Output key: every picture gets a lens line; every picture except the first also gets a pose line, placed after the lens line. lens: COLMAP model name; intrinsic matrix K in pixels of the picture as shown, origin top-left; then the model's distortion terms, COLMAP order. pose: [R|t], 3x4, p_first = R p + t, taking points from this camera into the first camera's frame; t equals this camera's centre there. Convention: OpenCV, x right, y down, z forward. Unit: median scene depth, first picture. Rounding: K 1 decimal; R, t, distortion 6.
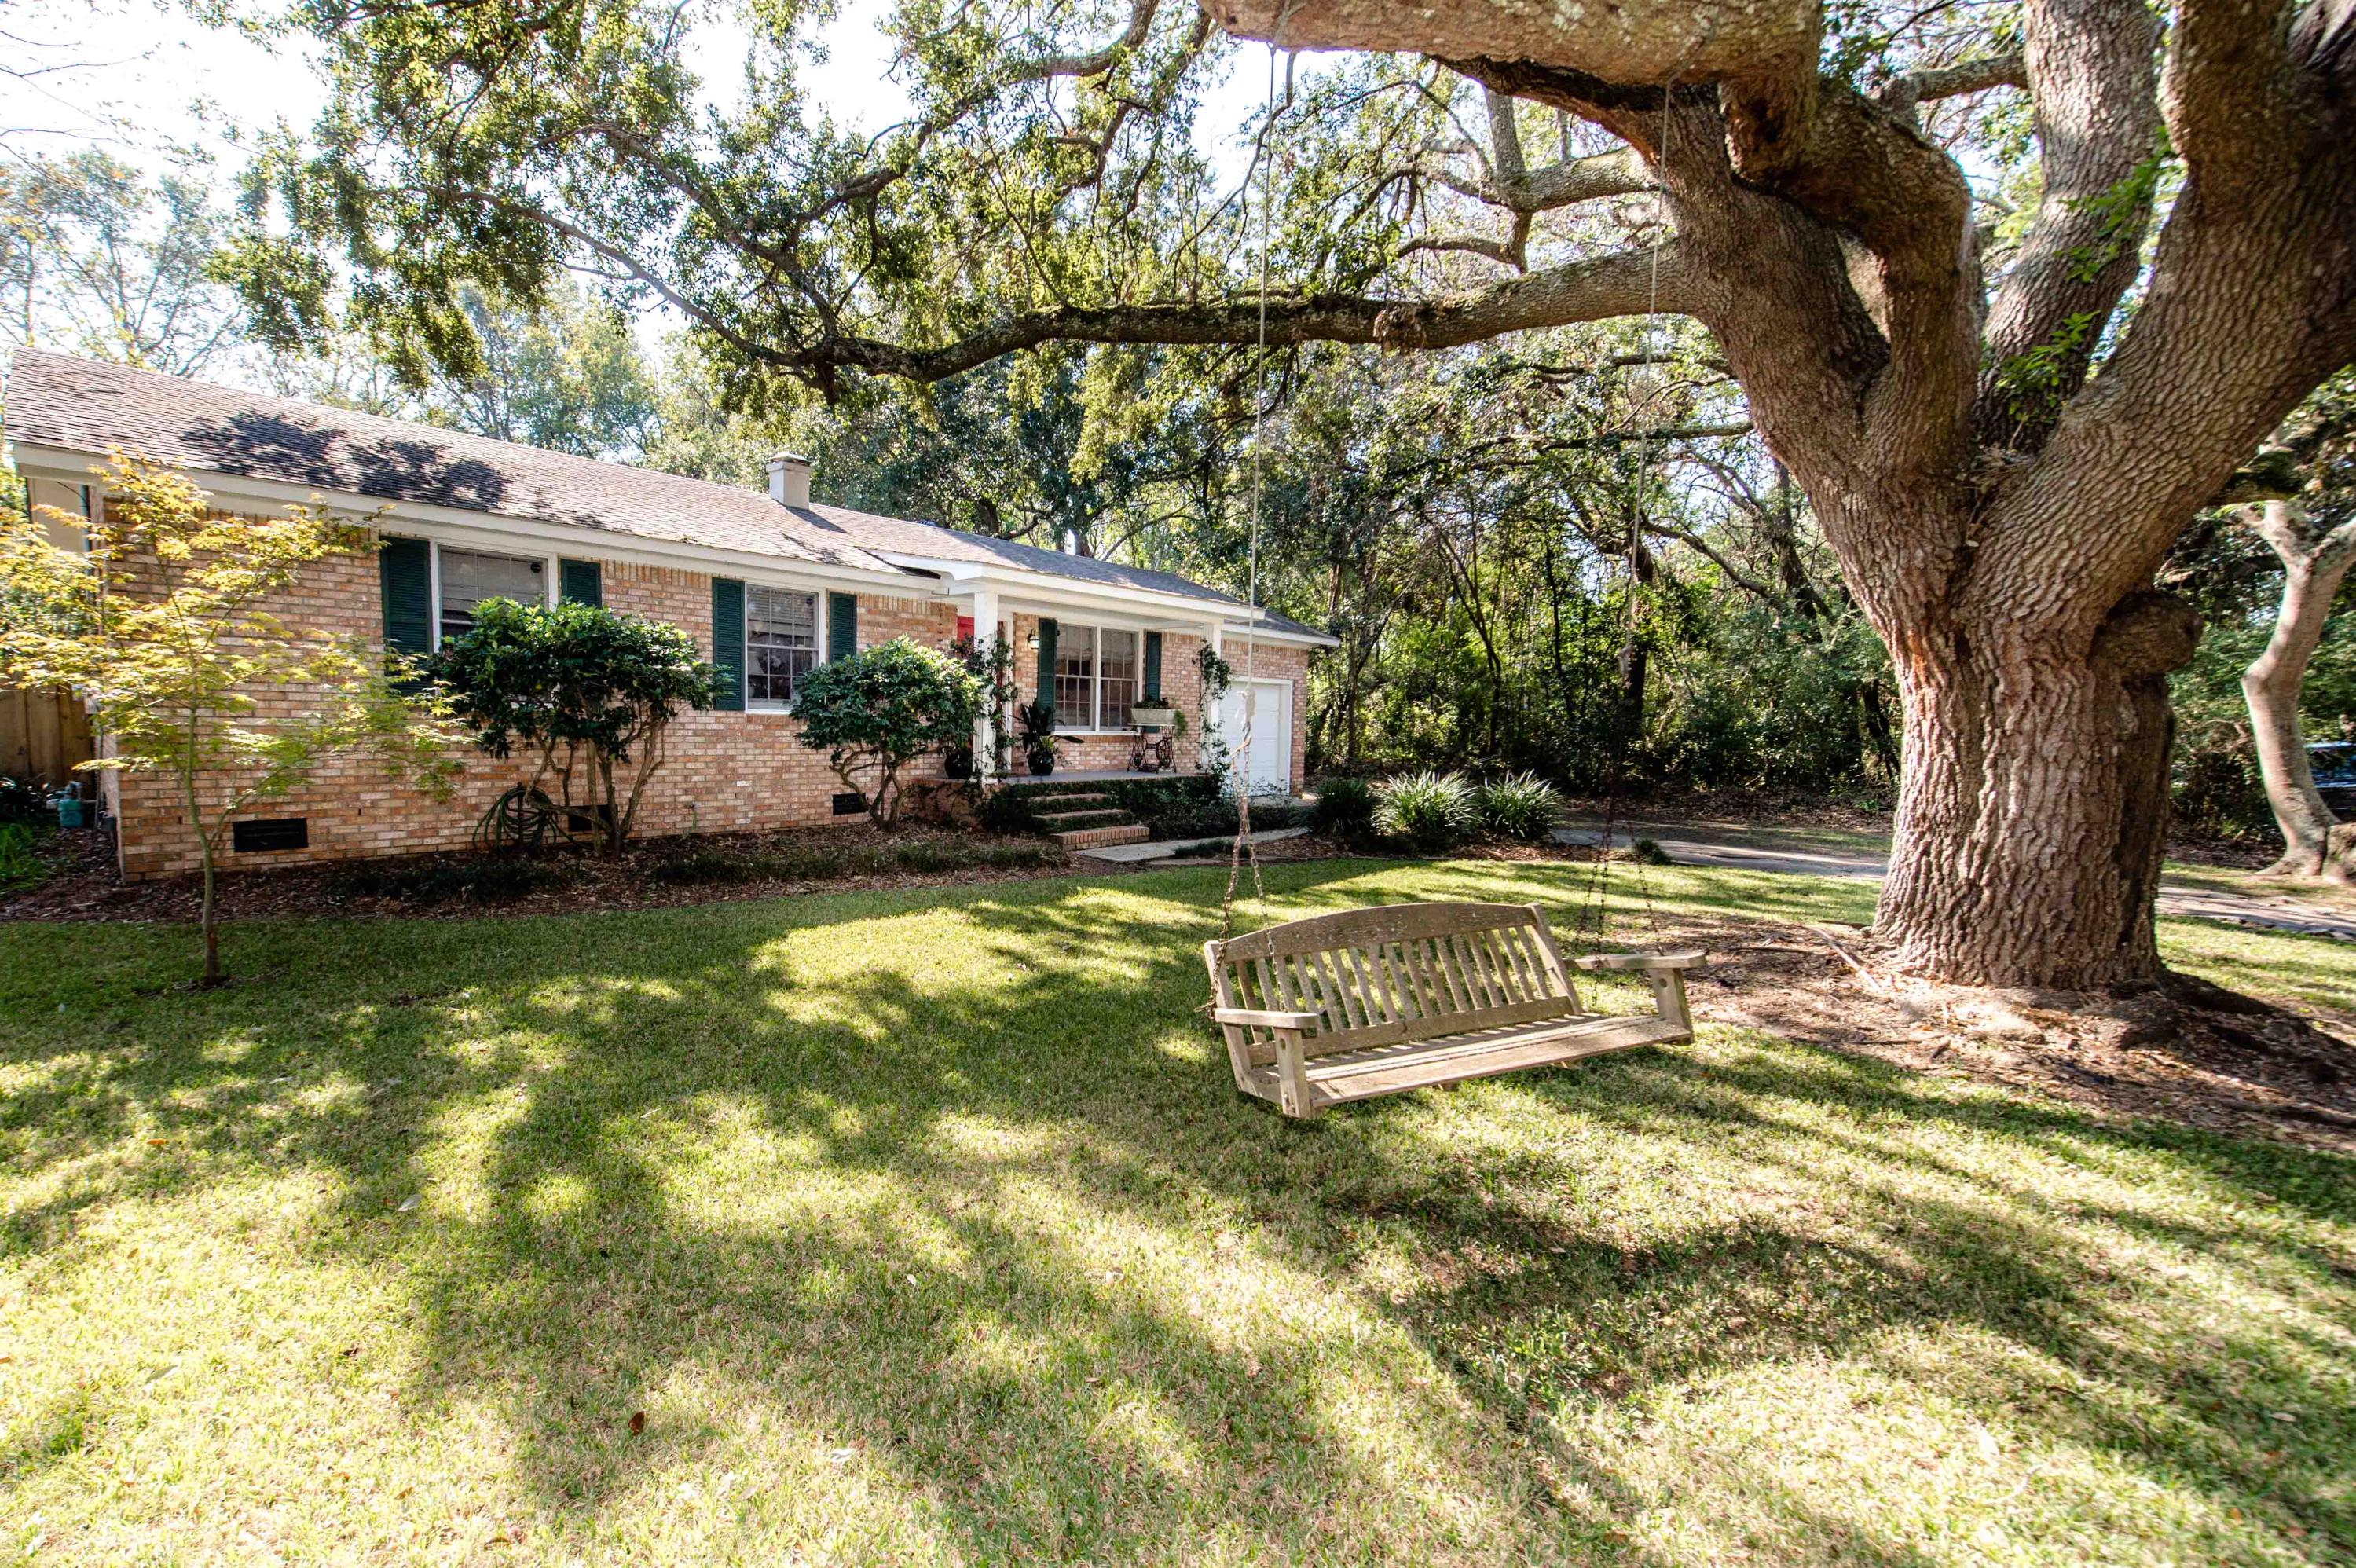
lens RADIAL K [[982.1, 0, 1179.3], [0, 982.1, 699.4], [0, 0, 1]] dist [-0.000159, 0.000034]
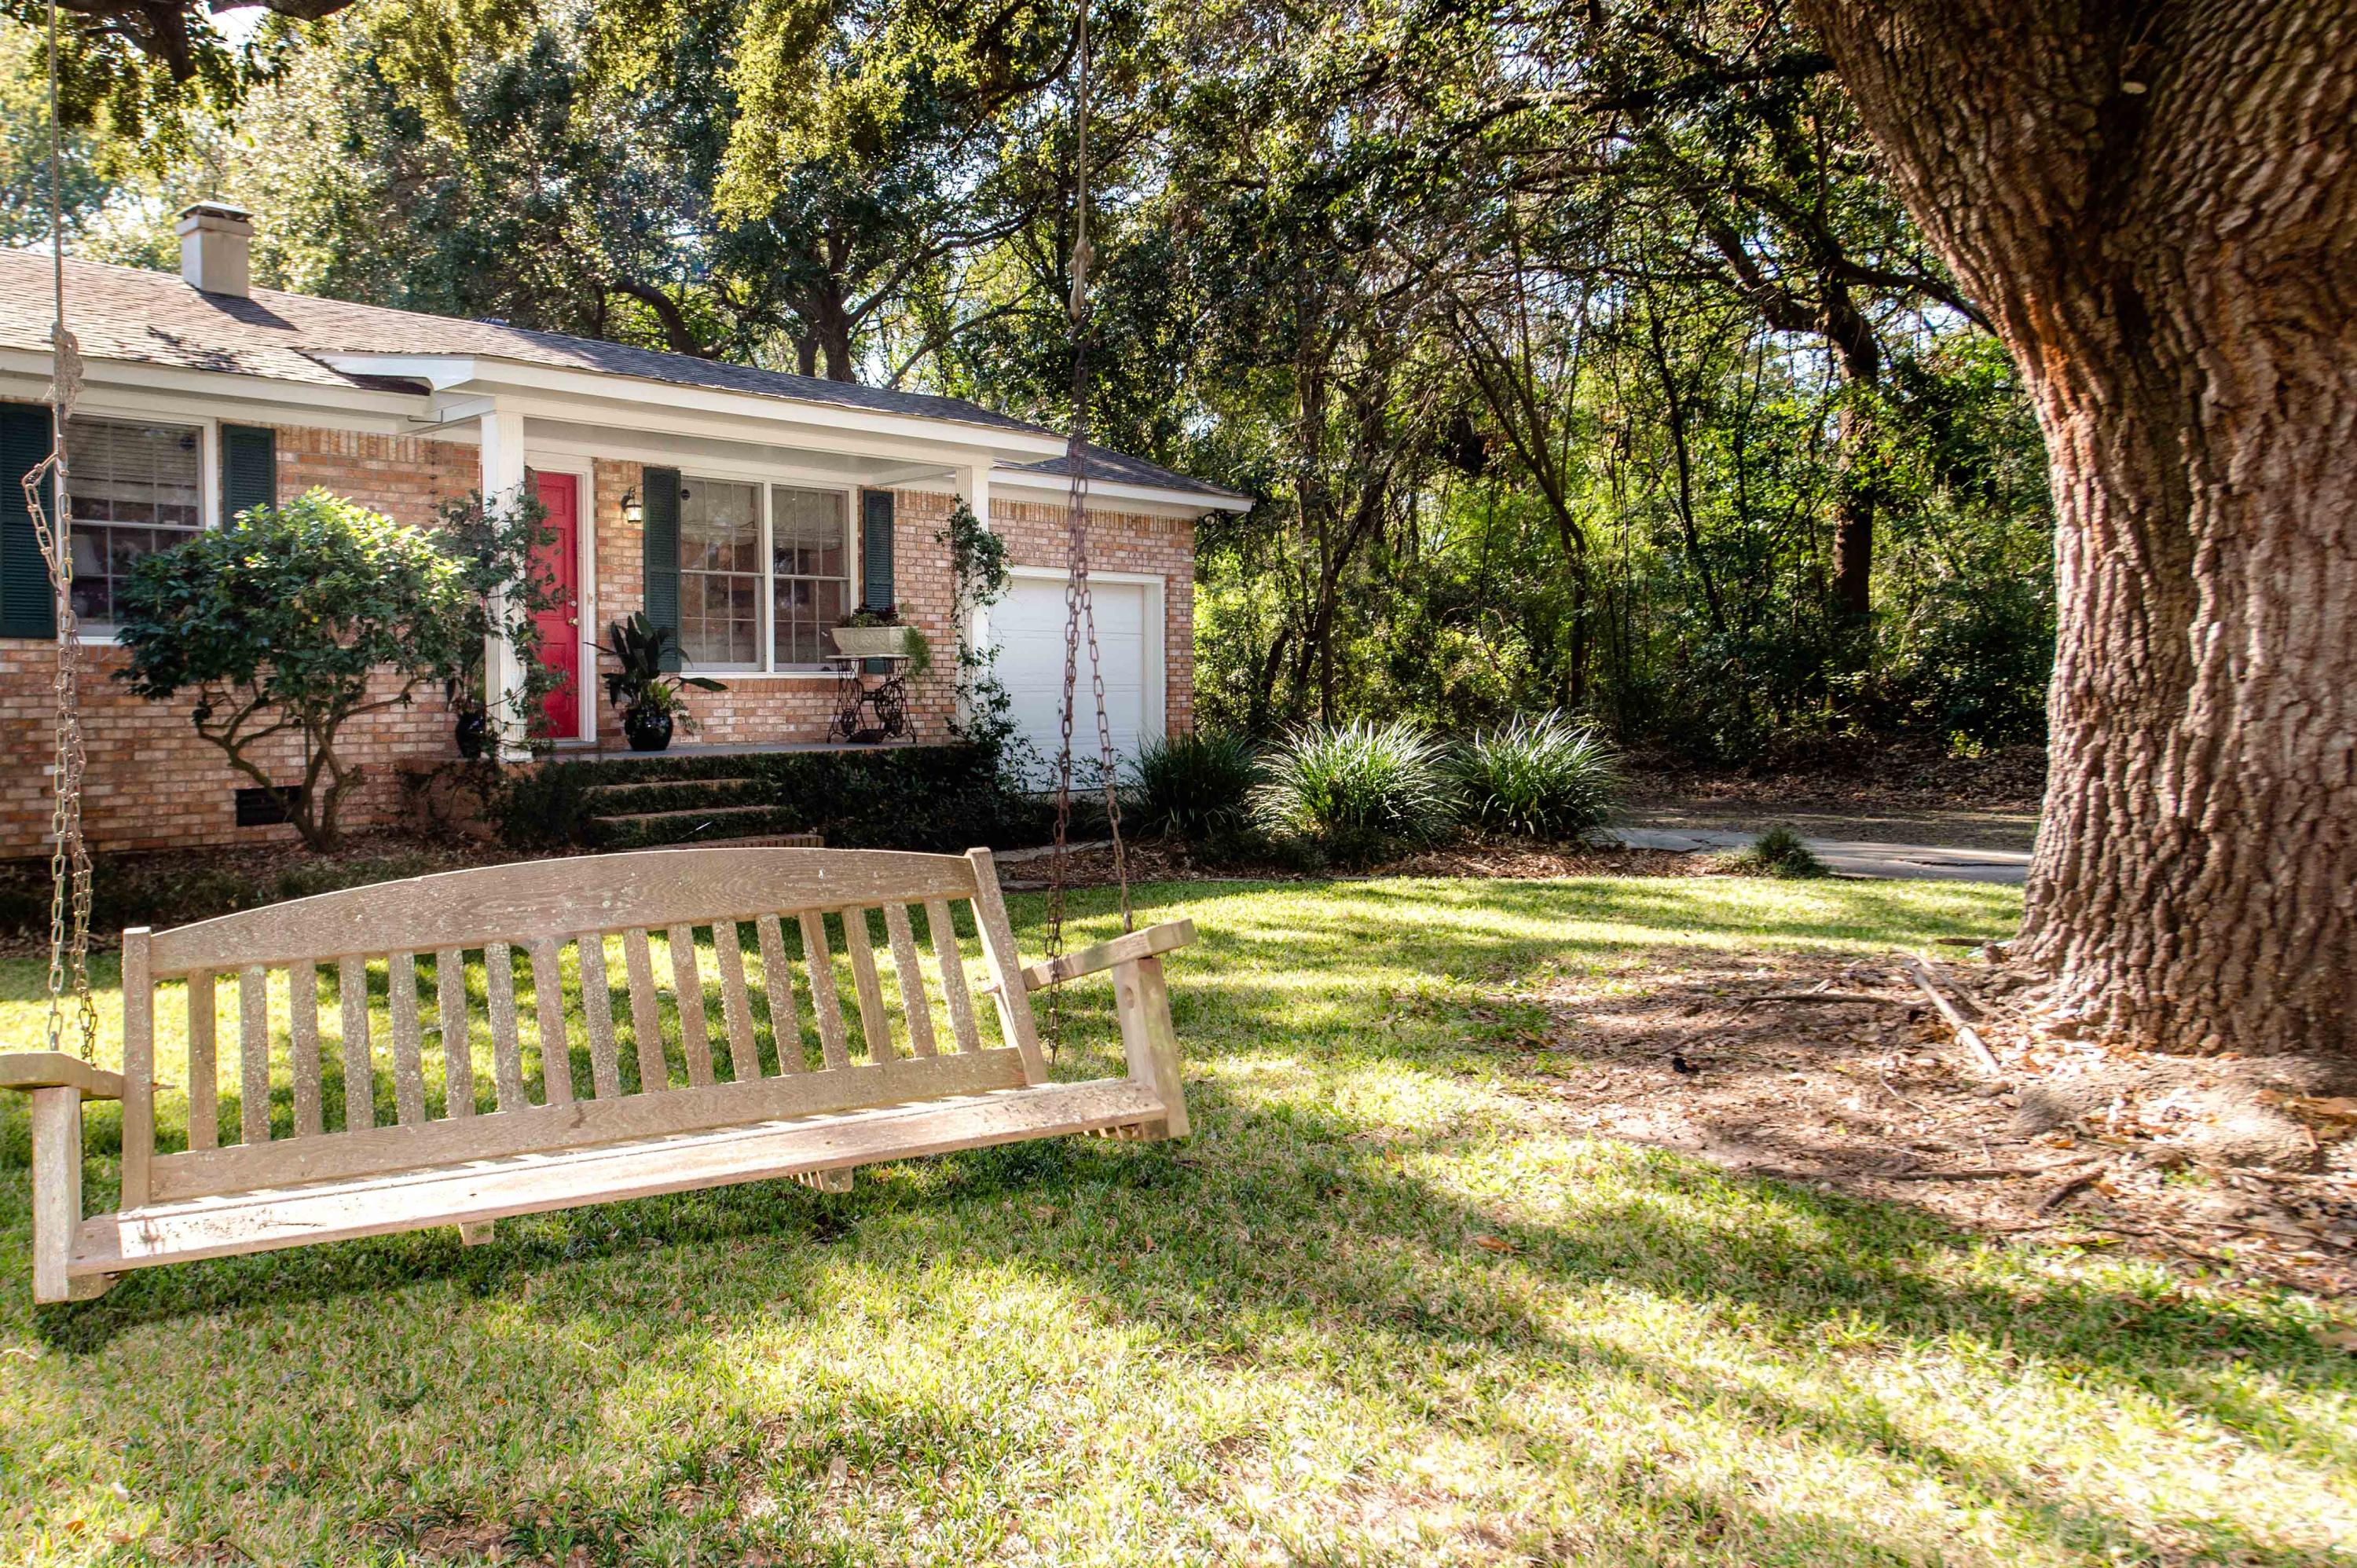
lens RADIAL K [[1628.9, 0, 1178.4], [0, 1628.9, 651.8], [0, 0, 1]] dist [0.003881, -0.001672]
pose [[0.995591, -0.040013, -0.084841, 0.401600], [0.037051, 0.998657, -0.036205, 0.113549], [0.086176, 0.032902, 0.995736, 0.199880]]
